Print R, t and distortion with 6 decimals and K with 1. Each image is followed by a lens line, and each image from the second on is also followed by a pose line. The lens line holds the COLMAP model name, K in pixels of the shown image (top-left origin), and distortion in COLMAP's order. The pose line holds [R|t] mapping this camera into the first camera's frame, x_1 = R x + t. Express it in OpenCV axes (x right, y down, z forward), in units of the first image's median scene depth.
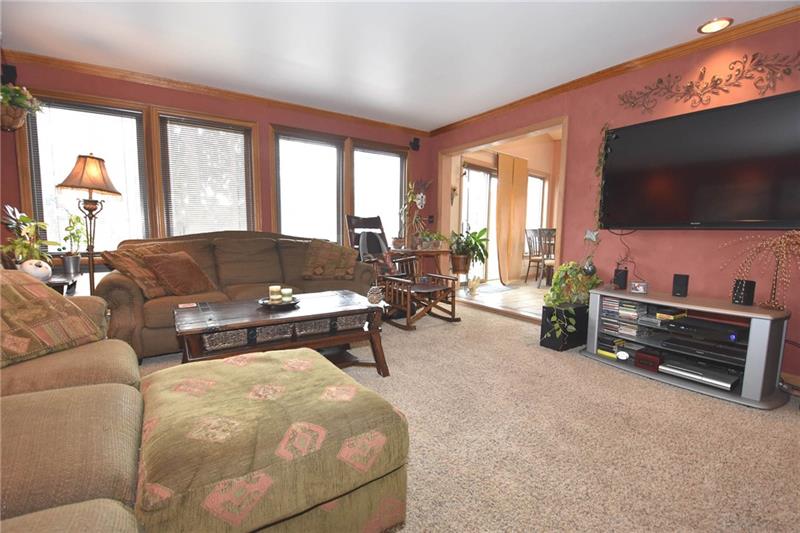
lens RADIAL K [[358.8, 0, 400.0], [0, 358.8, 266.5], [0, 0, 1]] dist [0.000591, -0.000197]
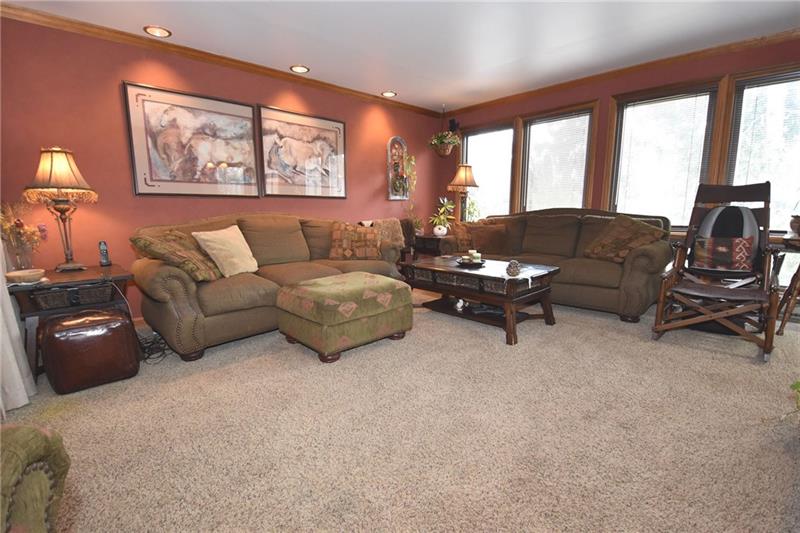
lens RADIAL K [[361.8, 0, 400.0], [0, 361.8, 266.5], [0, 0, 1]] dist [-0.029239, -0.000091]
pose [[0.231912, 0.138432, -0.962836, 0.543751], [-0.089539, 0.988658, 0.120578, -0.011891], [0.968607, 0.058248, 0.241677, 0.274144]]
